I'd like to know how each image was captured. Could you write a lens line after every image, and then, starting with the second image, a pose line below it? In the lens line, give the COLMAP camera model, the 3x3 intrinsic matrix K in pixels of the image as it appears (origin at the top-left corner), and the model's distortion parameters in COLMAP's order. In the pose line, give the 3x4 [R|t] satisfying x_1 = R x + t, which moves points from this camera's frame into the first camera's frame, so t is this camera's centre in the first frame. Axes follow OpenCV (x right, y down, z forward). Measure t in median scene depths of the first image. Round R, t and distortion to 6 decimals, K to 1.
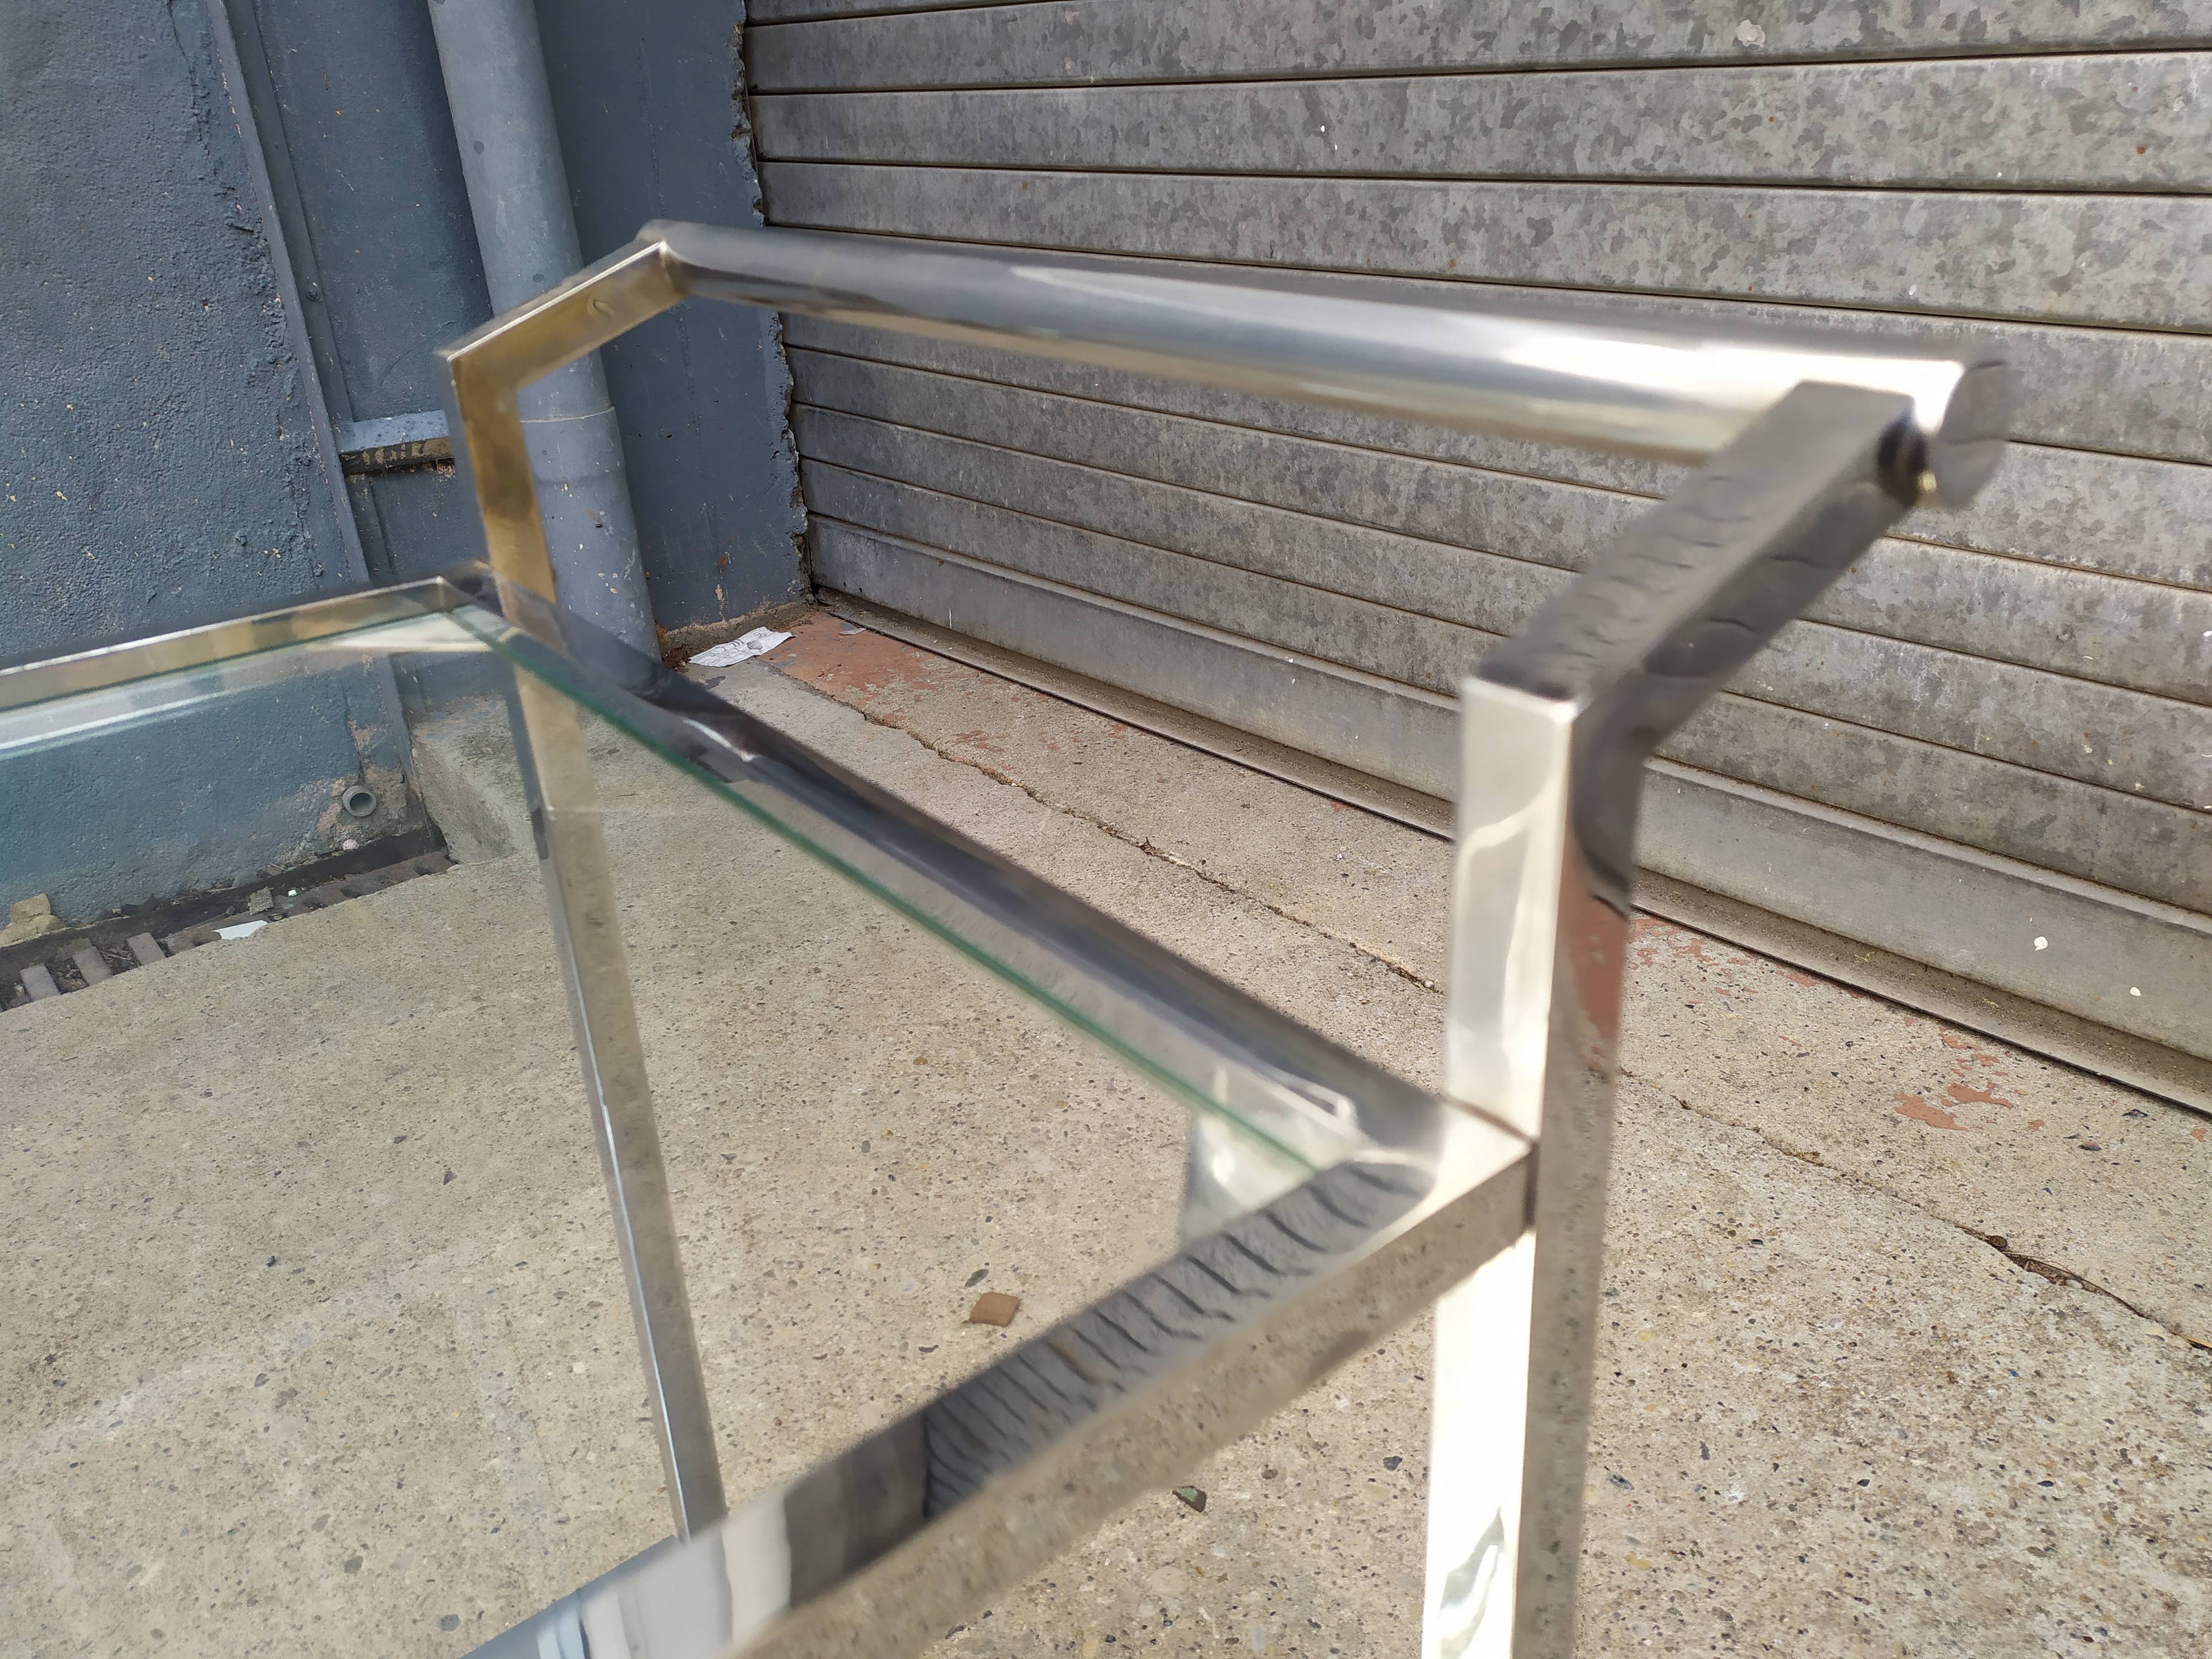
lens RADIAL K [[1650.3, 0, 1111.1], [0, 1650.3, 840.0], [0, 0, 1]] dist [0.061939, -0.063938]
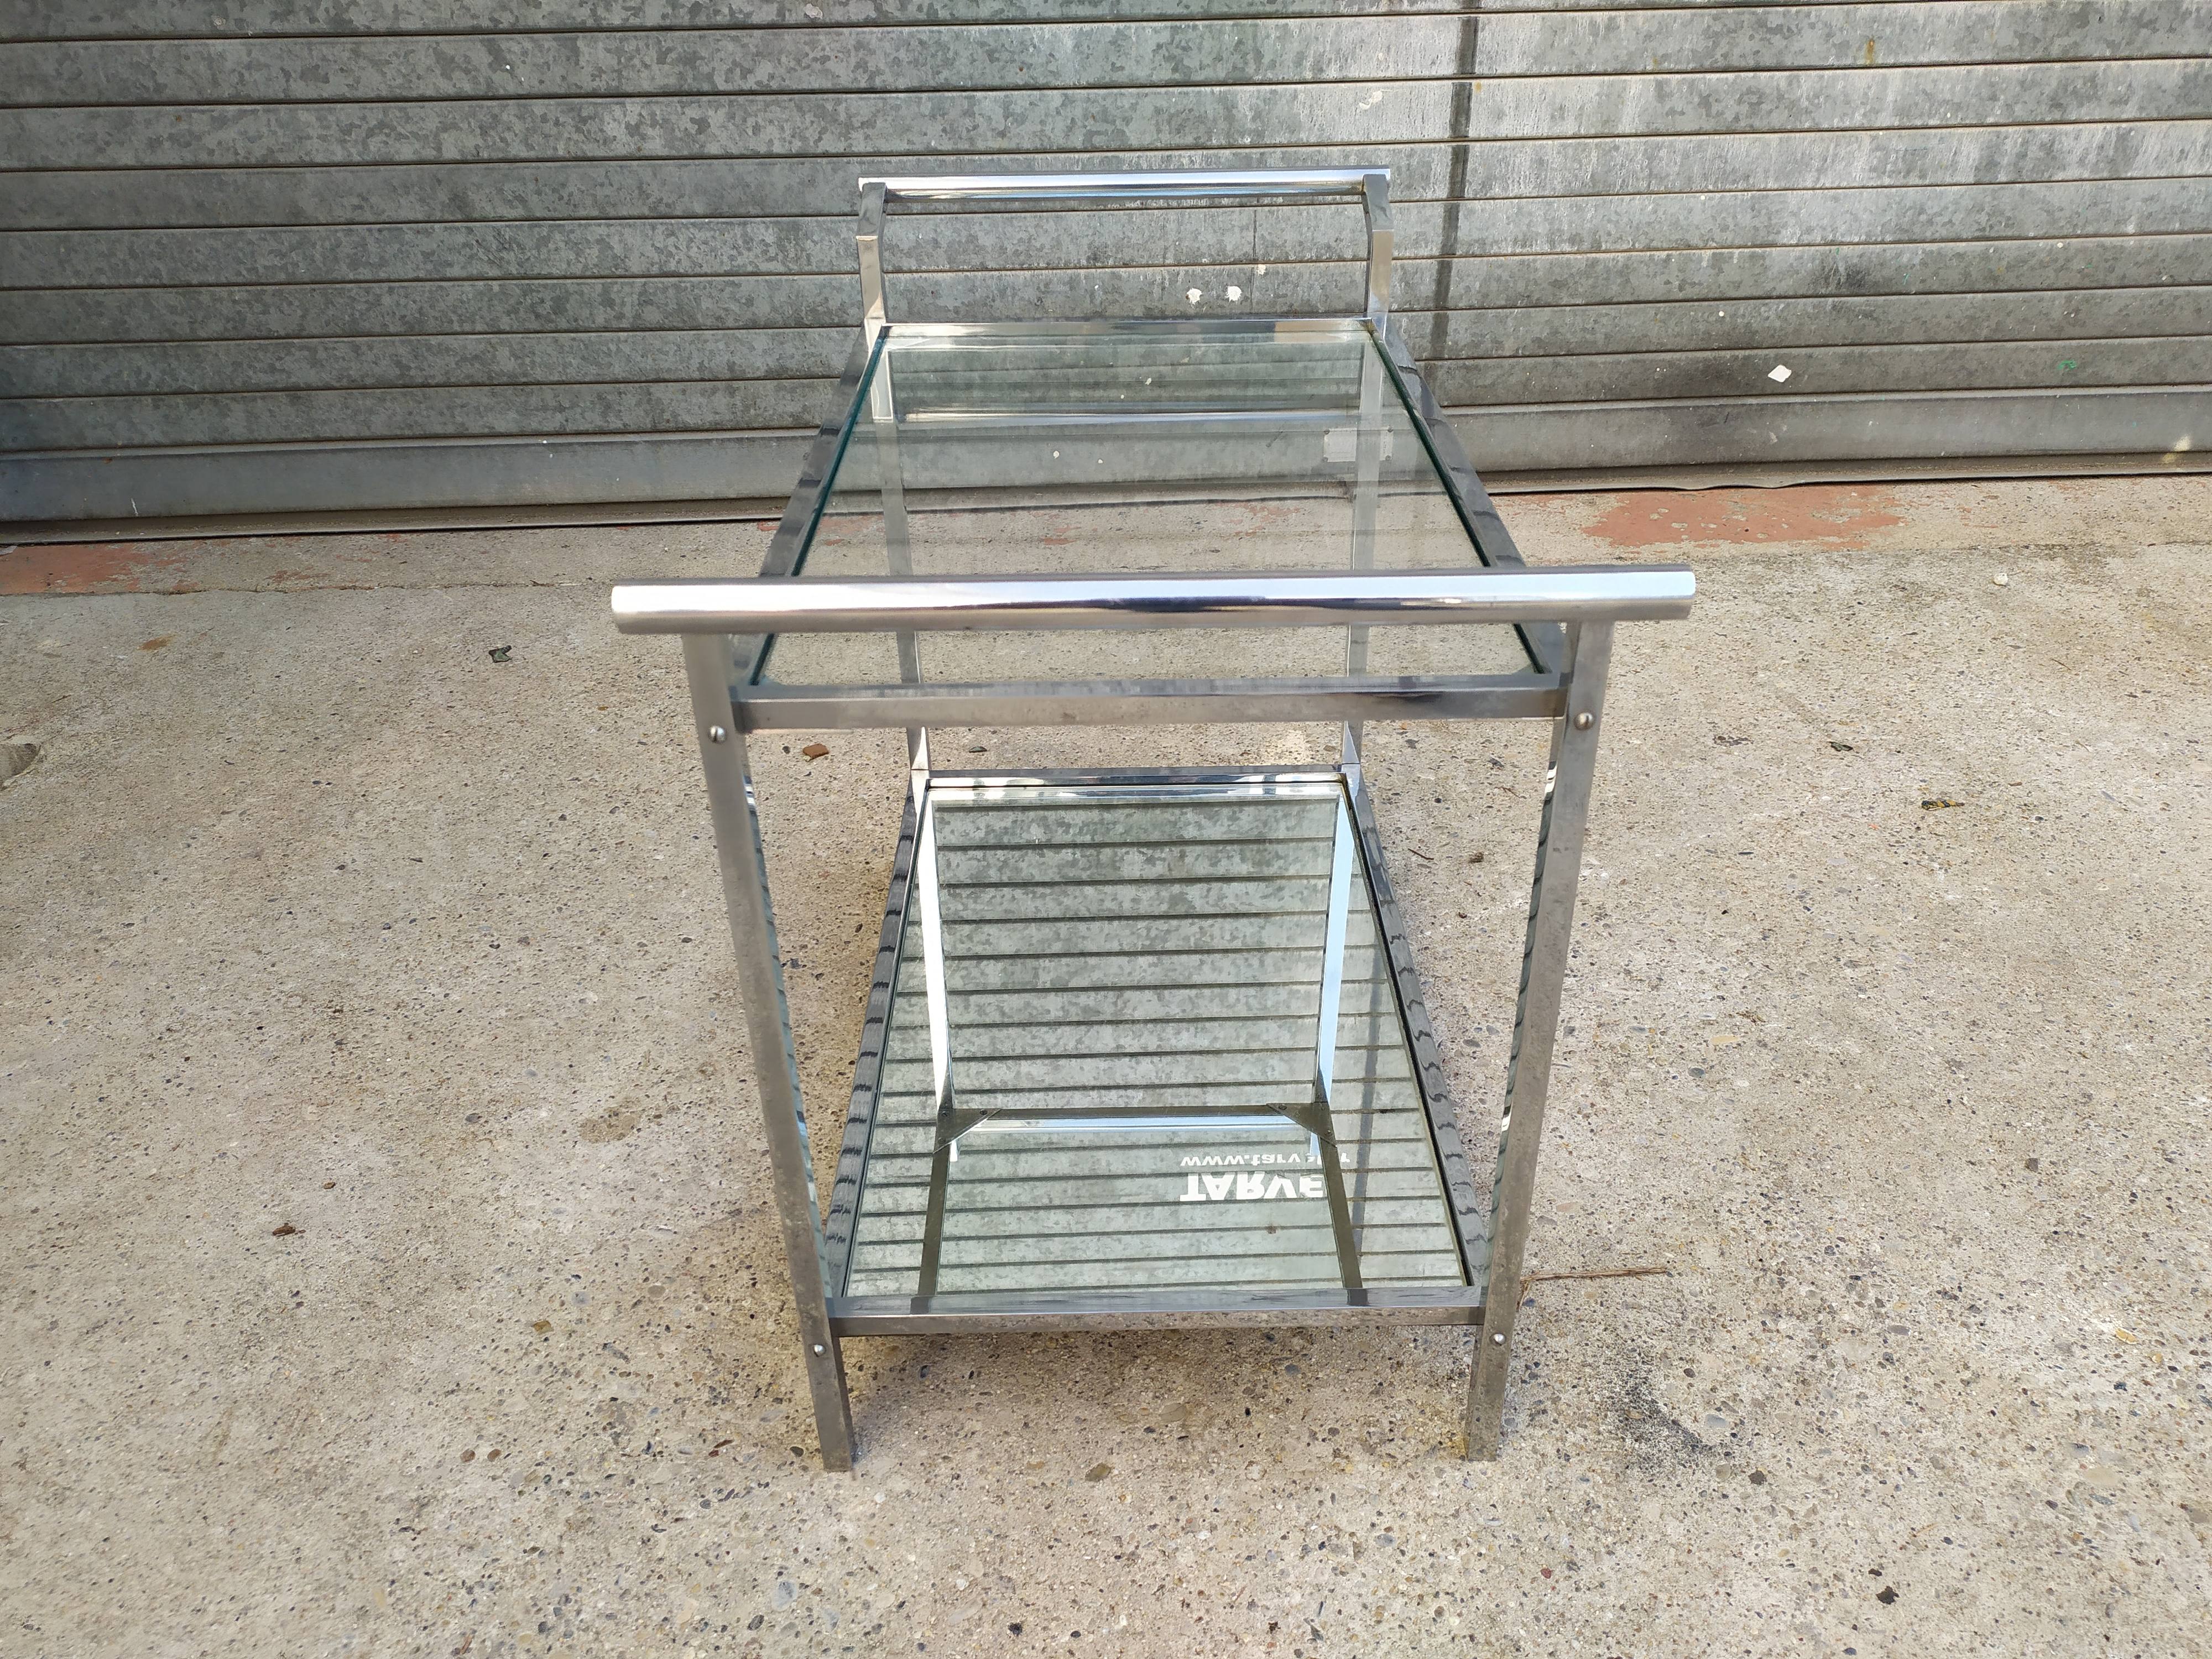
lens RADIAL K [[1650.3, 0, 1090.7], [0, 1650.3, 819.0], [0, 0, 1]] dist [0.061939, -0.063938]
pose [[0.625687, -0.380265, 0.681112, -0.790136], [0.322721, 0.921097, 0.217789, 0.033368], [-0.710188, 0.083541, 0.699038, -0.342804]]
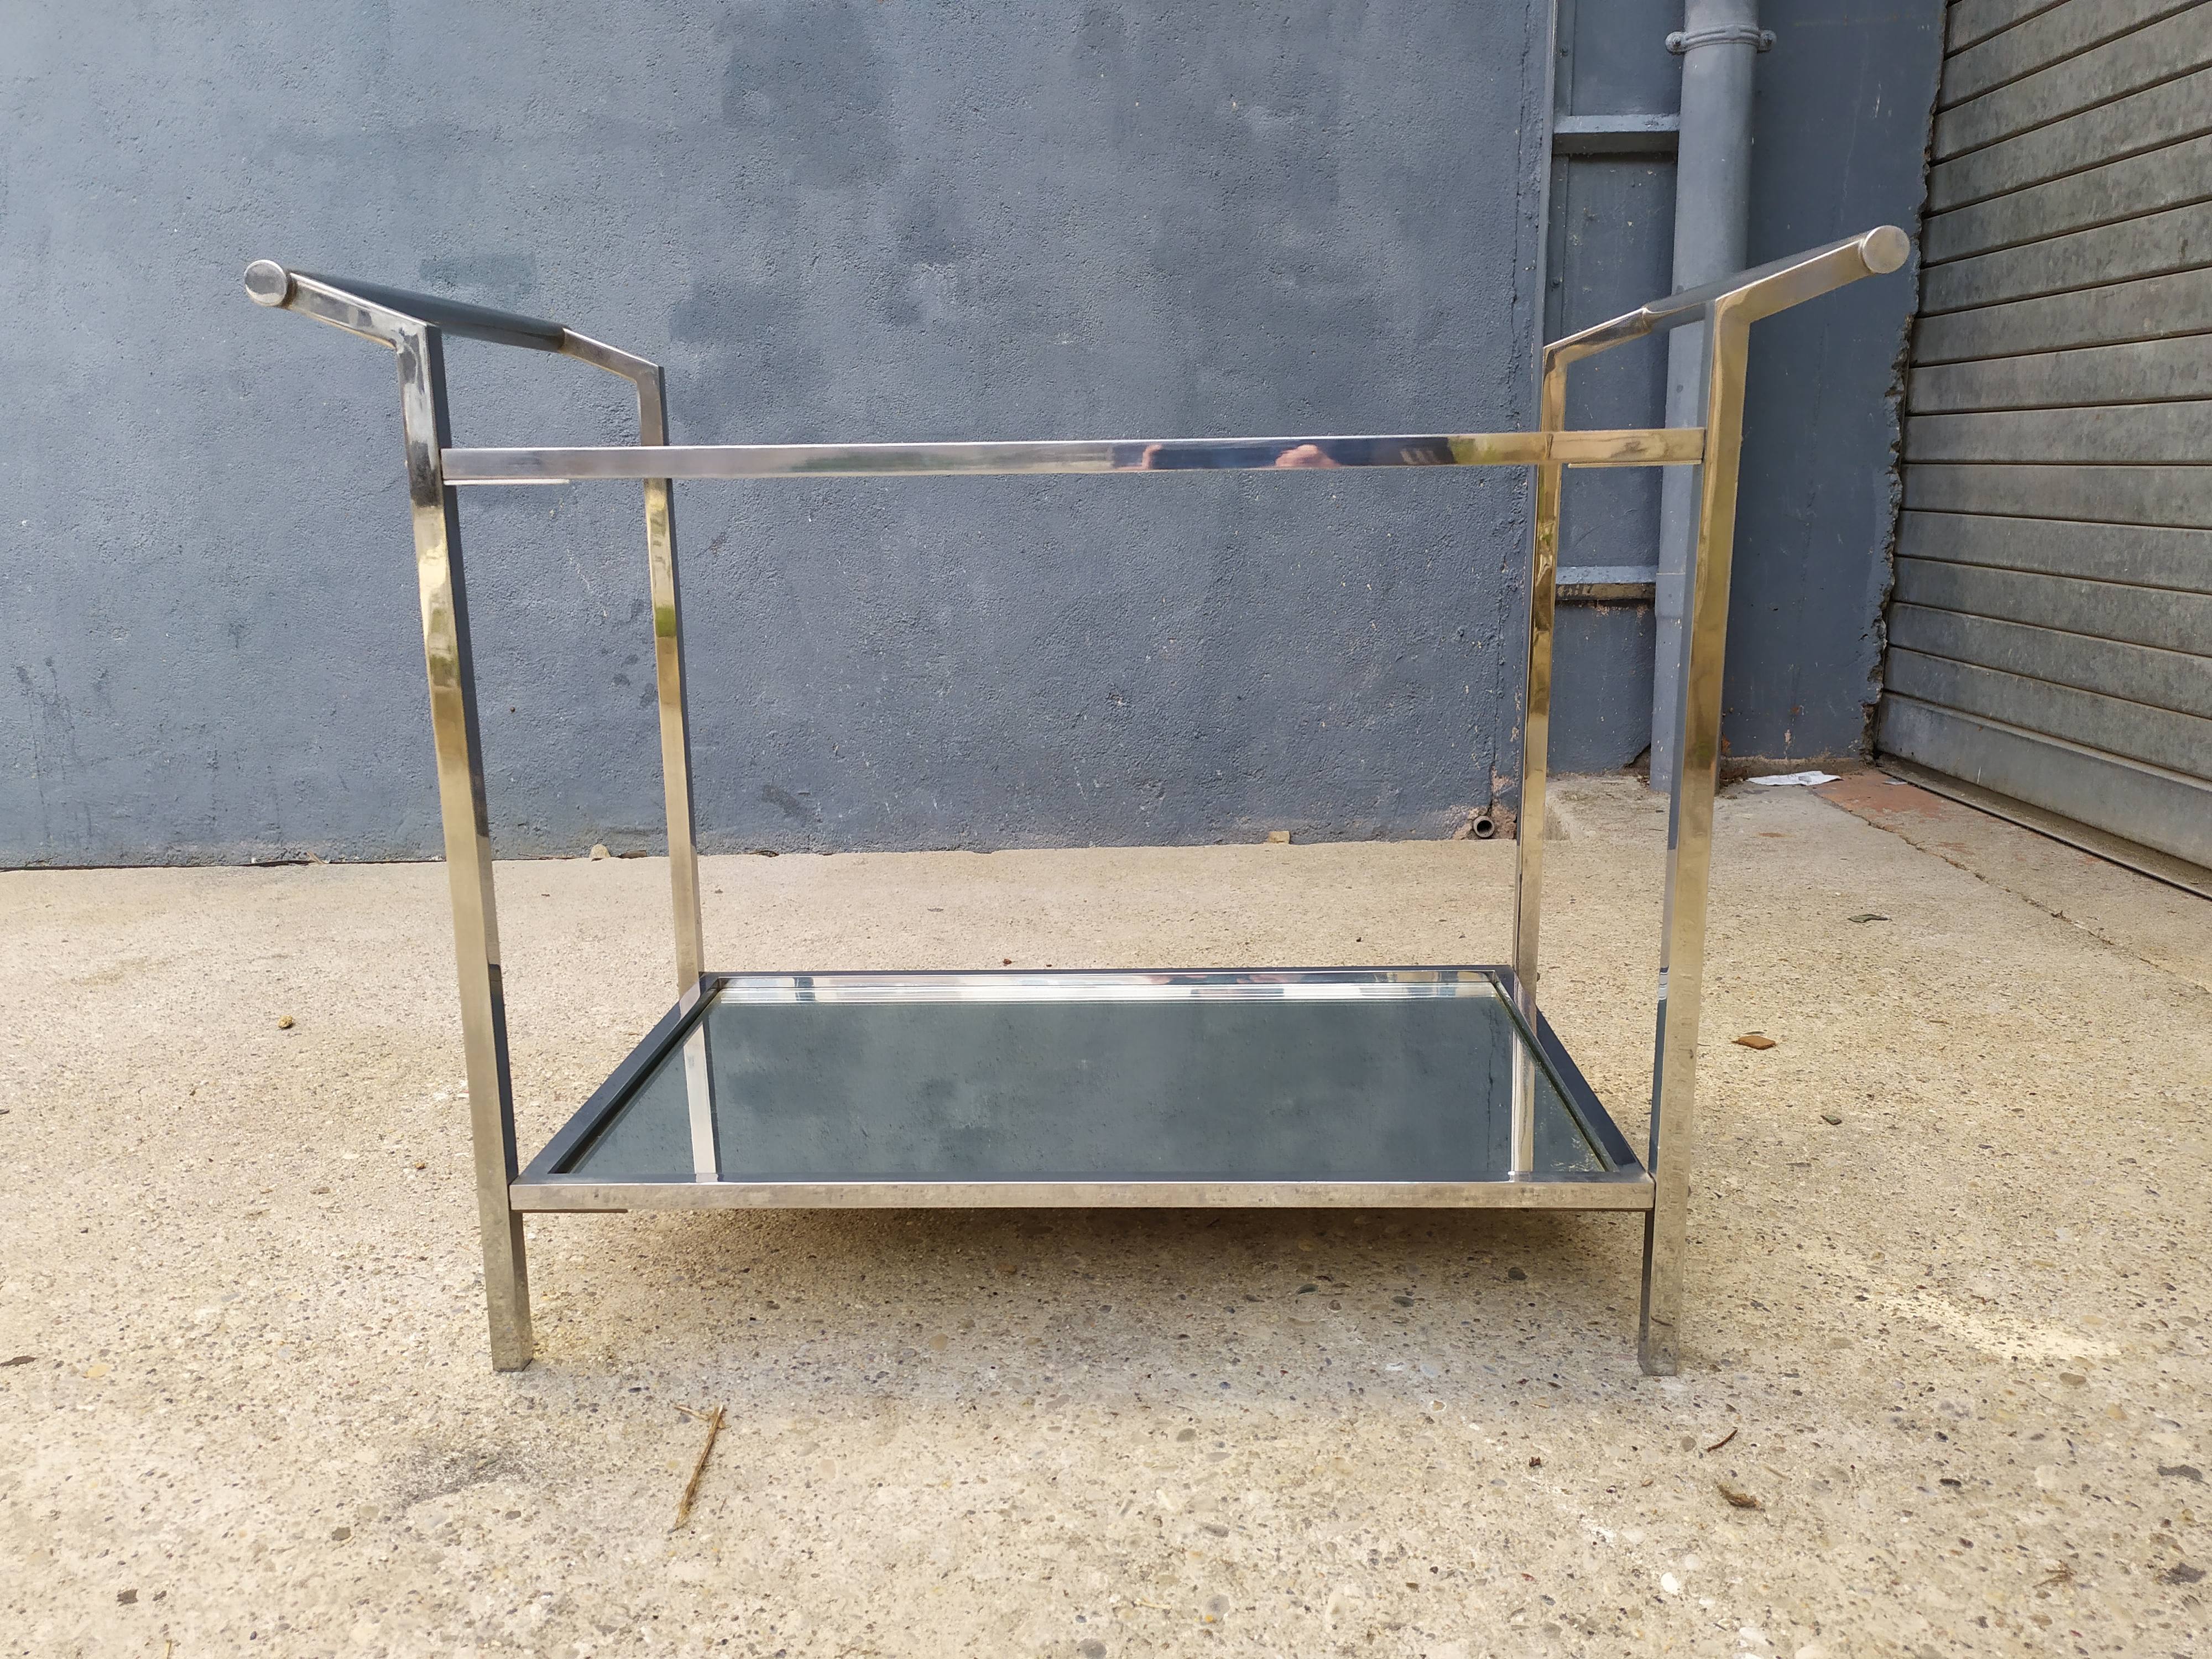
lens RADIAL K [[1680.0, 0, 1134.9], [0, 1680.0, 818.6], [0, 0, 1]] dist [0.058016, -0.056042]
pose [[0.767222, 0.166132, -0.619493, 0.281444], [-0.289789, 0.951451, -0.103741, 0.279371], [0.572183, 0.259115, 0.778117, -0.388833]]
